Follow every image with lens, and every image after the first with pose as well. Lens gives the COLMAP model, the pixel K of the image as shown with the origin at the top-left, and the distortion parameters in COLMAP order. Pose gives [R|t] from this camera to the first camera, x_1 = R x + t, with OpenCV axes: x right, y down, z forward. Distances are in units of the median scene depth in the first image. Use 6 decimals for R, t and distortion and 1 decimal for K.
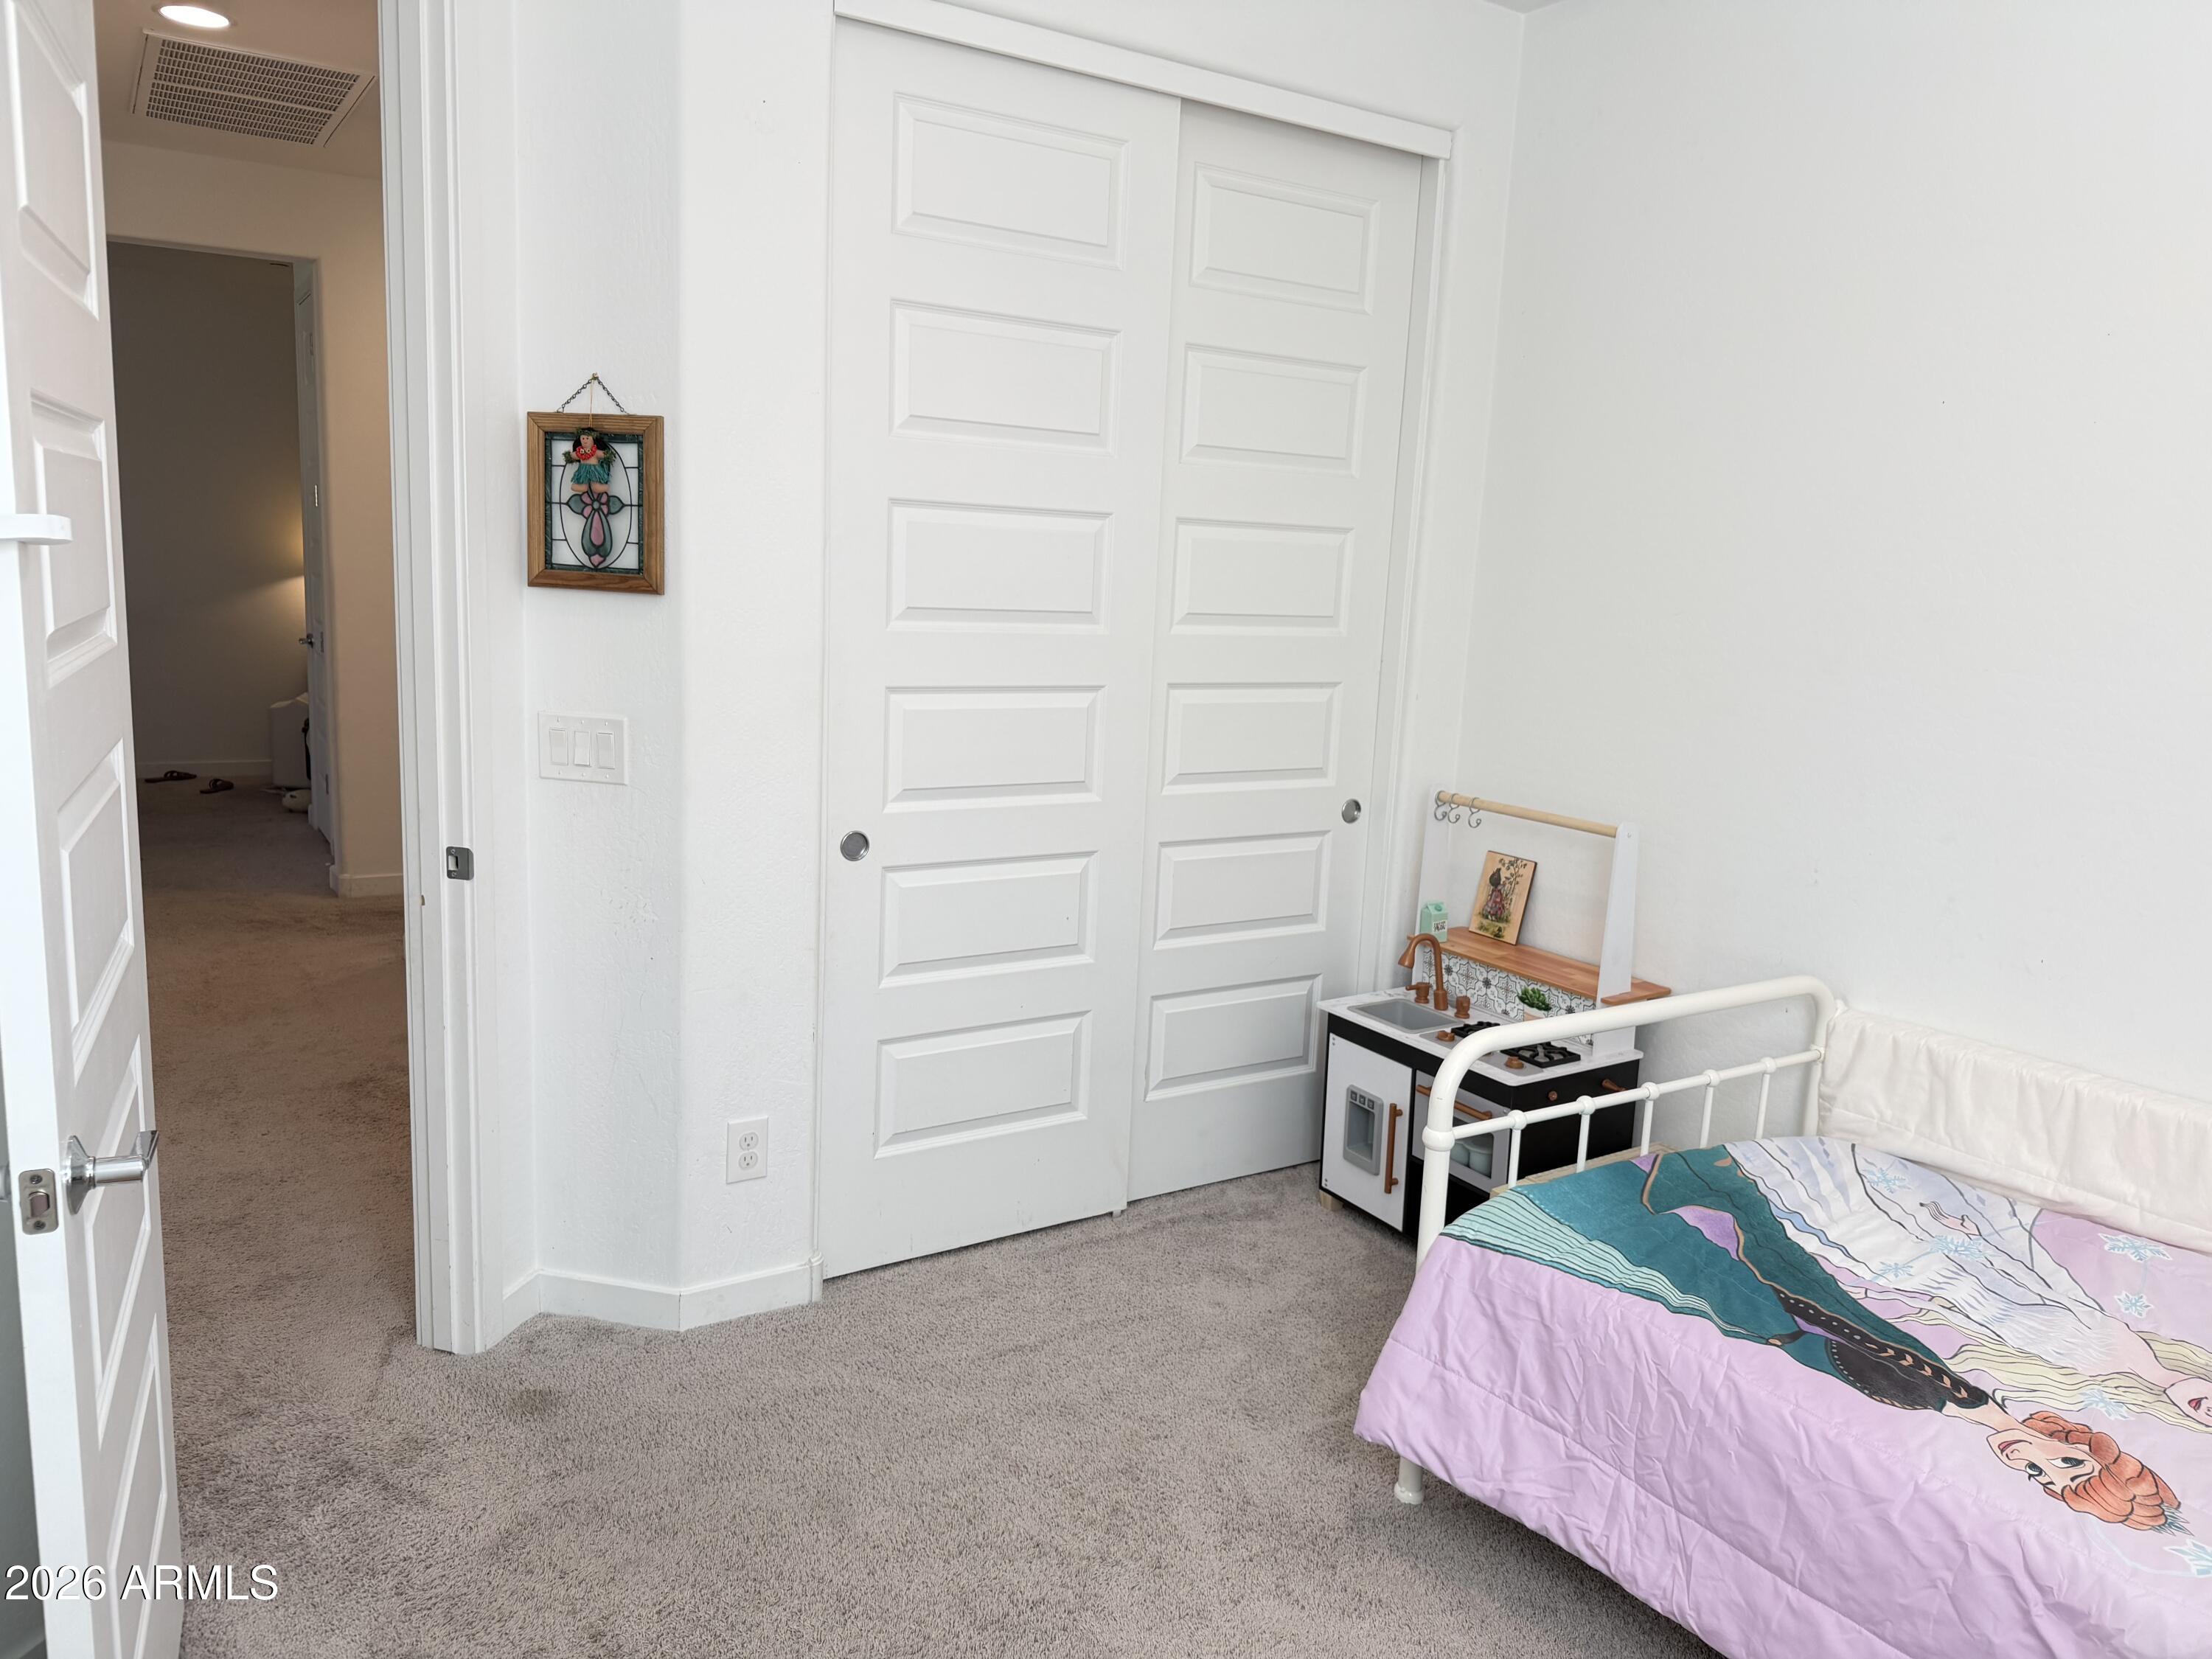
lens RADIAL K [[1546.9, 0, 1096.4], [0, 1546.9, 833.2], [0, 0, 1]] dist [0.047575, -0.003210]
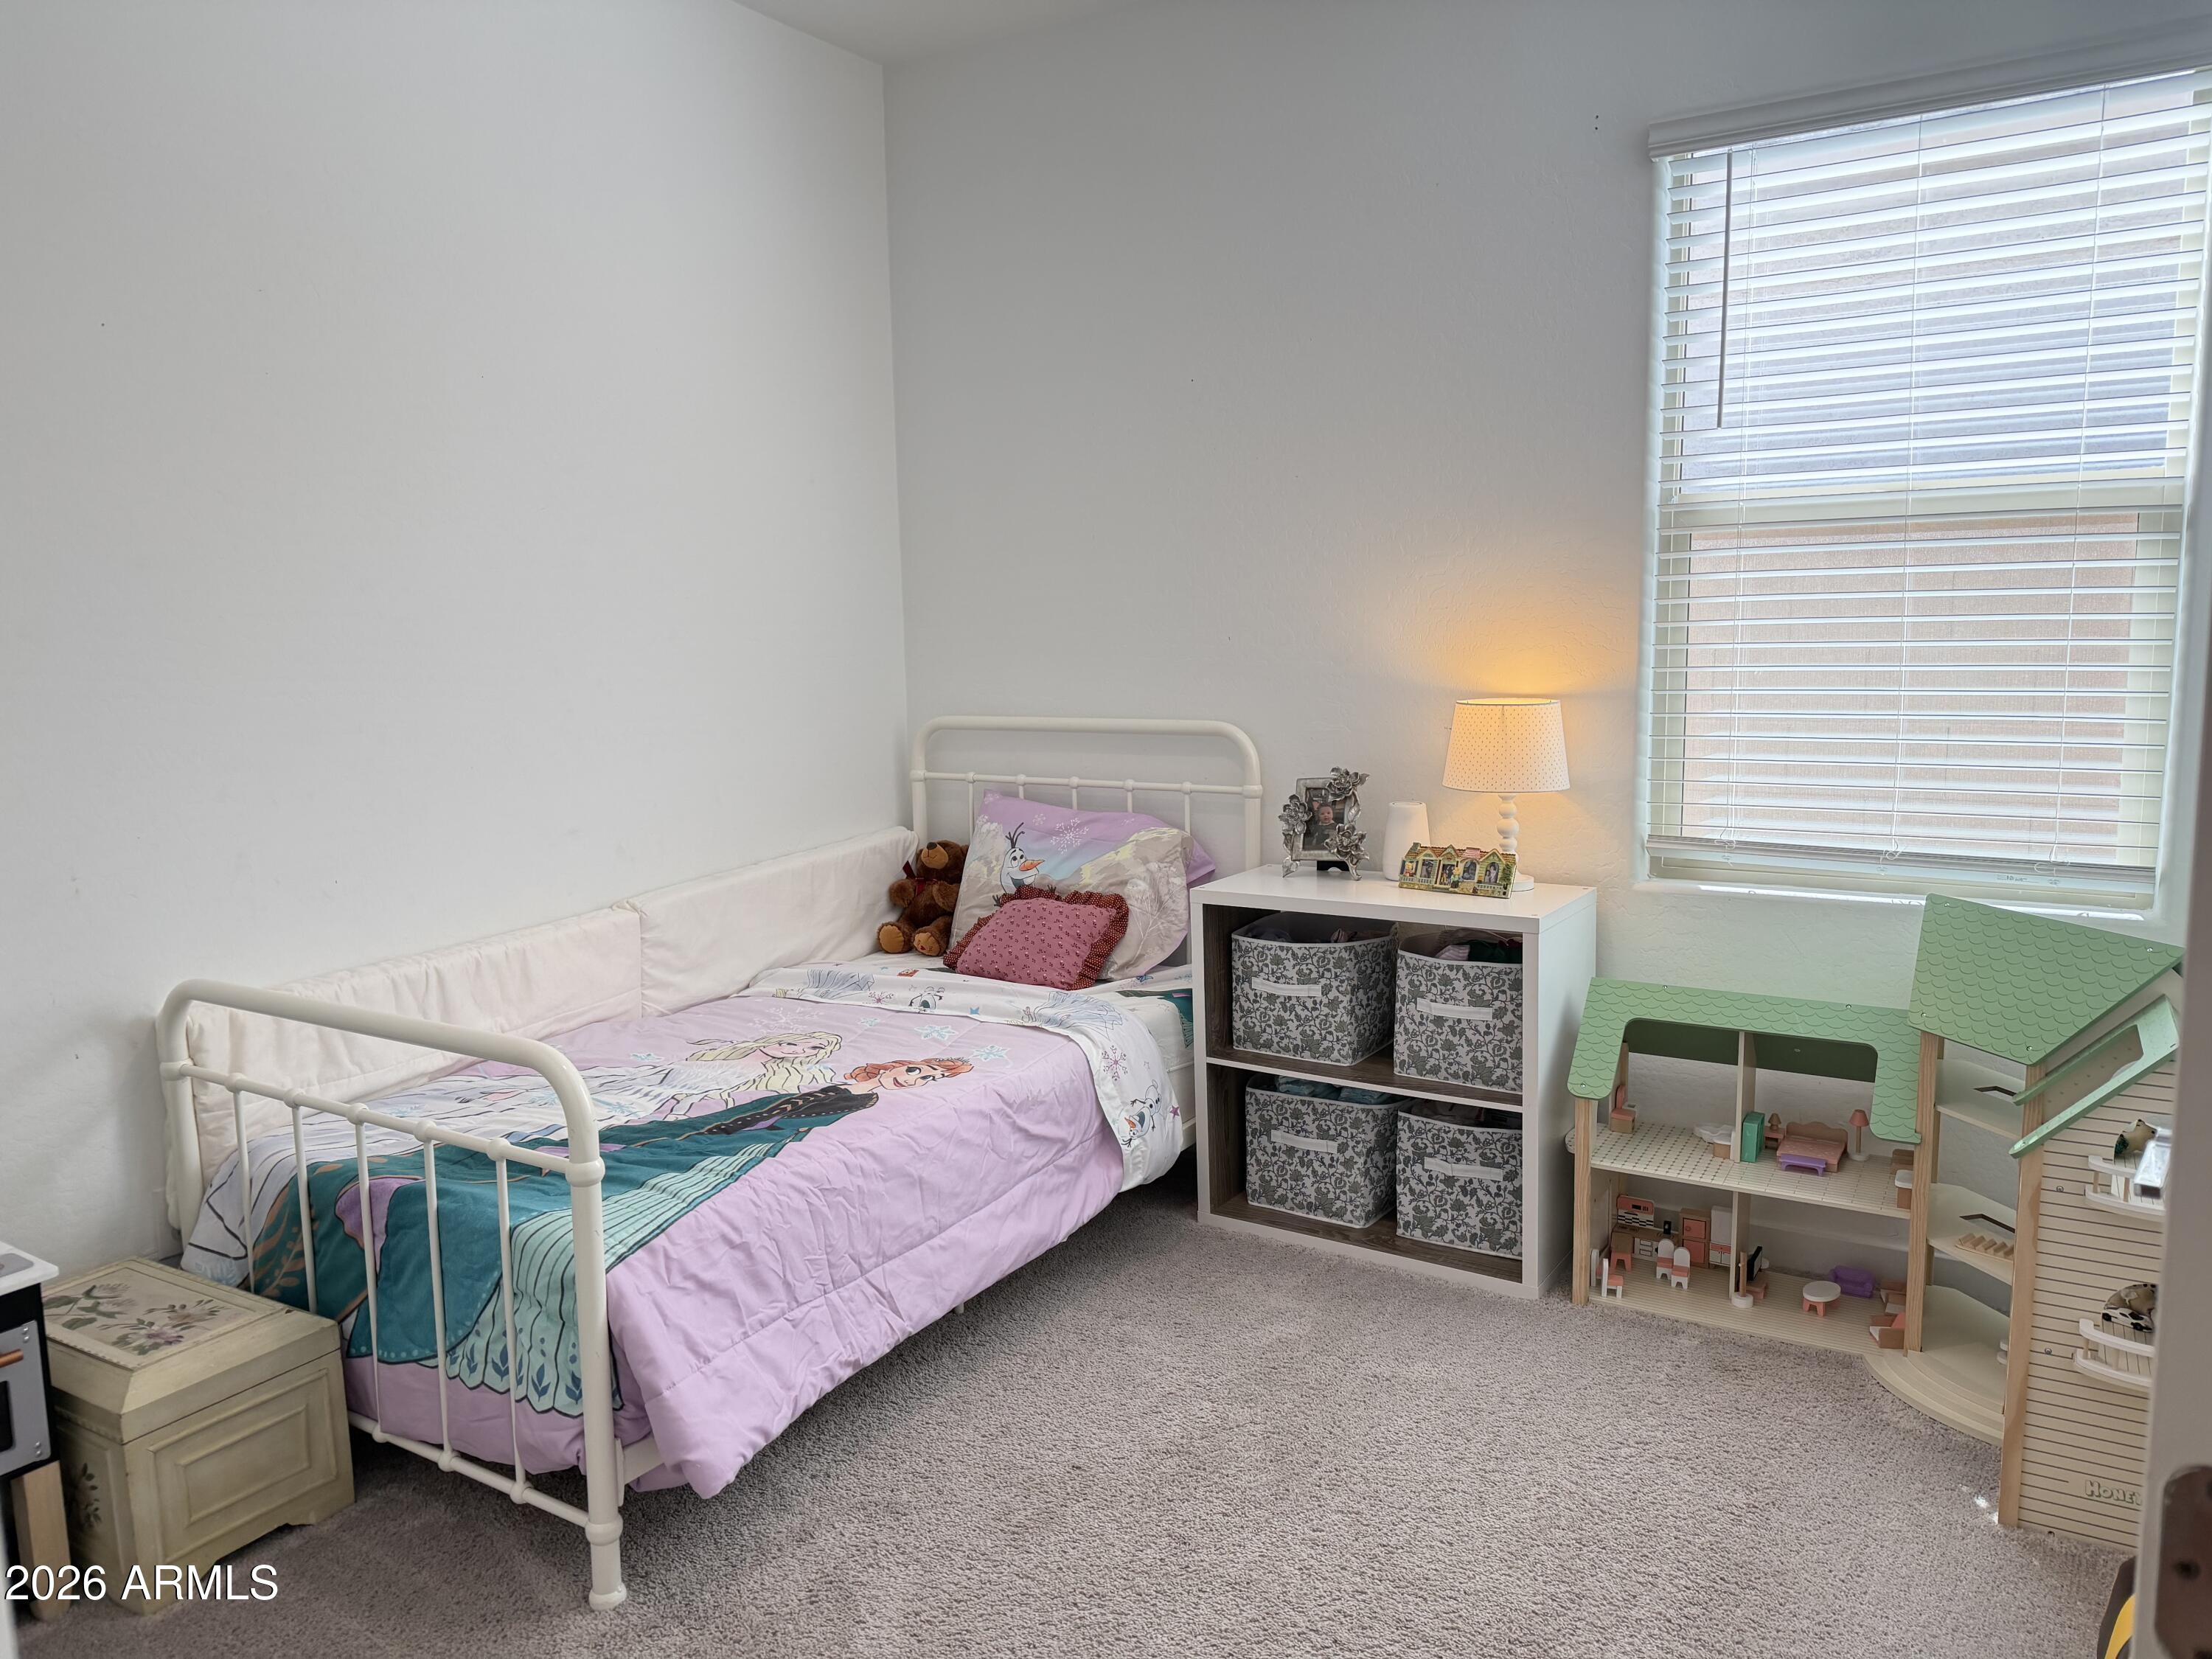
lens RADIAL K [[1546.9, 0, 1104.0], [0, 1546.9, 826.5], [0, 0, 1]] dist [0.047575, -0.003210]
pose [[-0.430798, -0.147438, 0.890323, -0.721052], [0.160225, 0.958394, 0.236238, -0.156824], [-0.888111, 0.244423, -0.389251, 1.190531]]
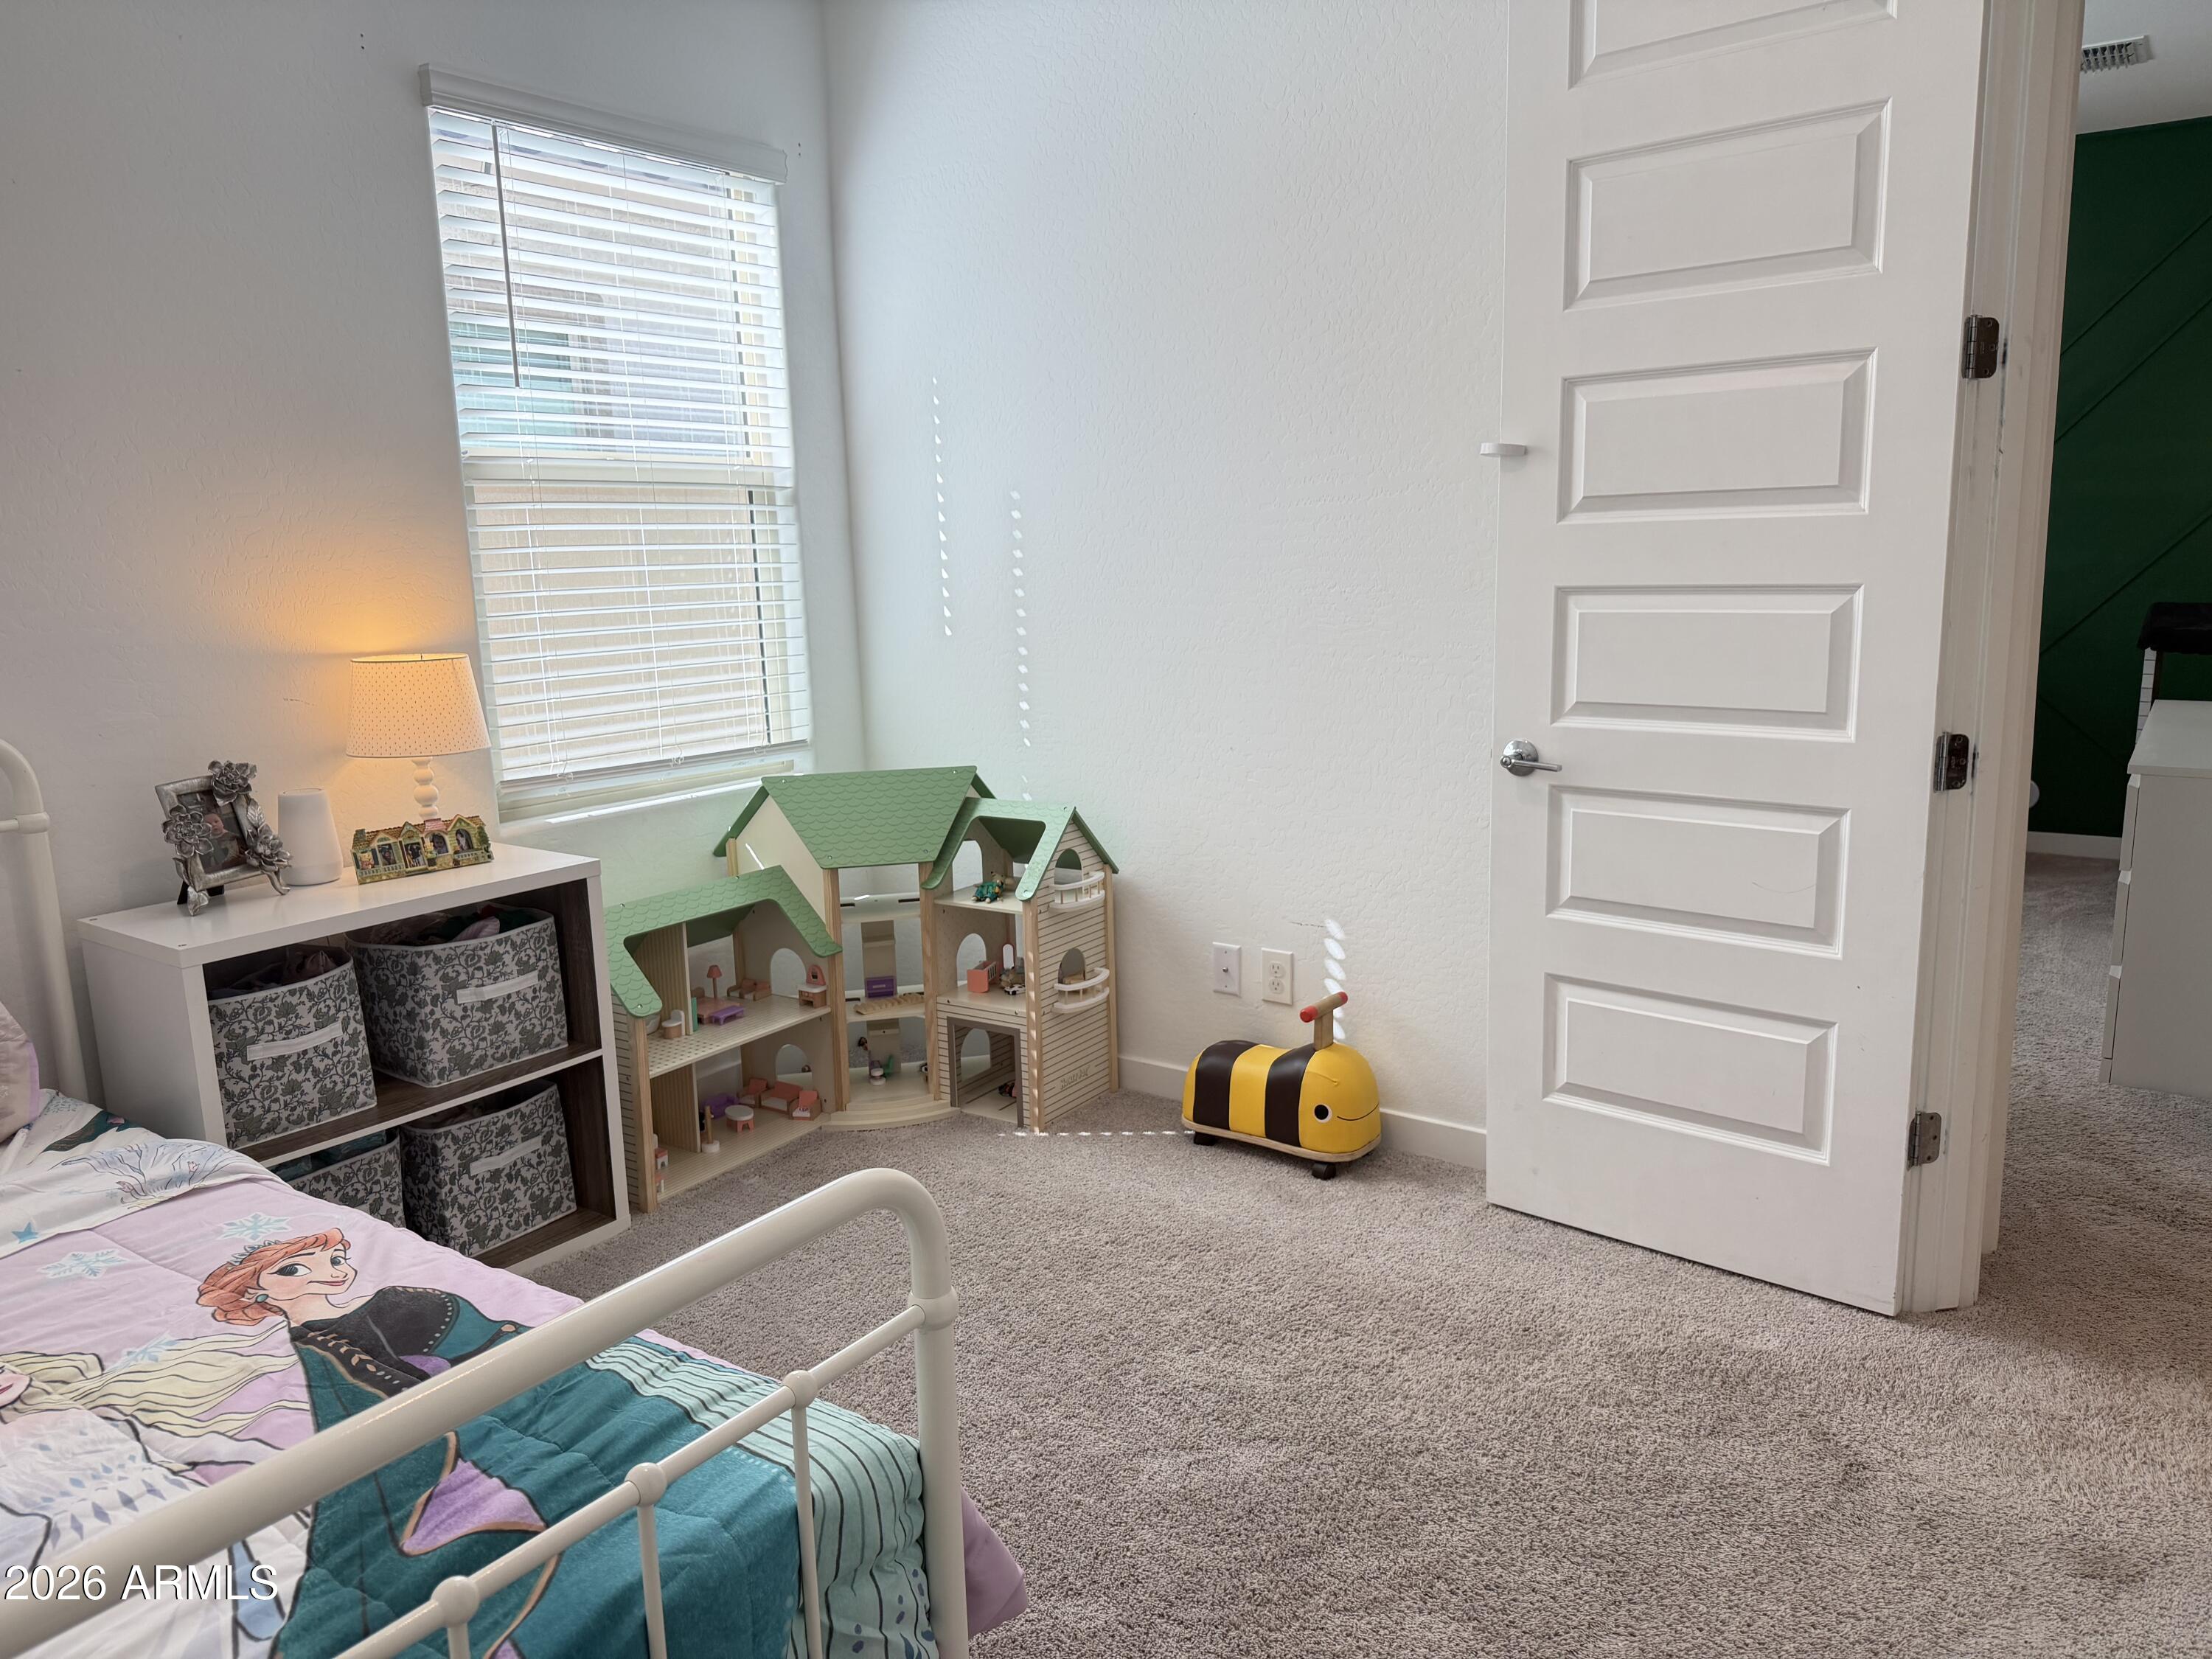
lens RADIAL K [[1546.9, 0, 1109.2], [0, 1546.9, 822.2], [0, 0, 1]] dist [0.047575, -0.003210]
pose [[-0.922544, 0.058495, -0.381433, 0.428768], [-0.071612, 0.945324, 0.318174, -0.202980], [0.379189, 0.320845, -0.867914, 1.712173]]
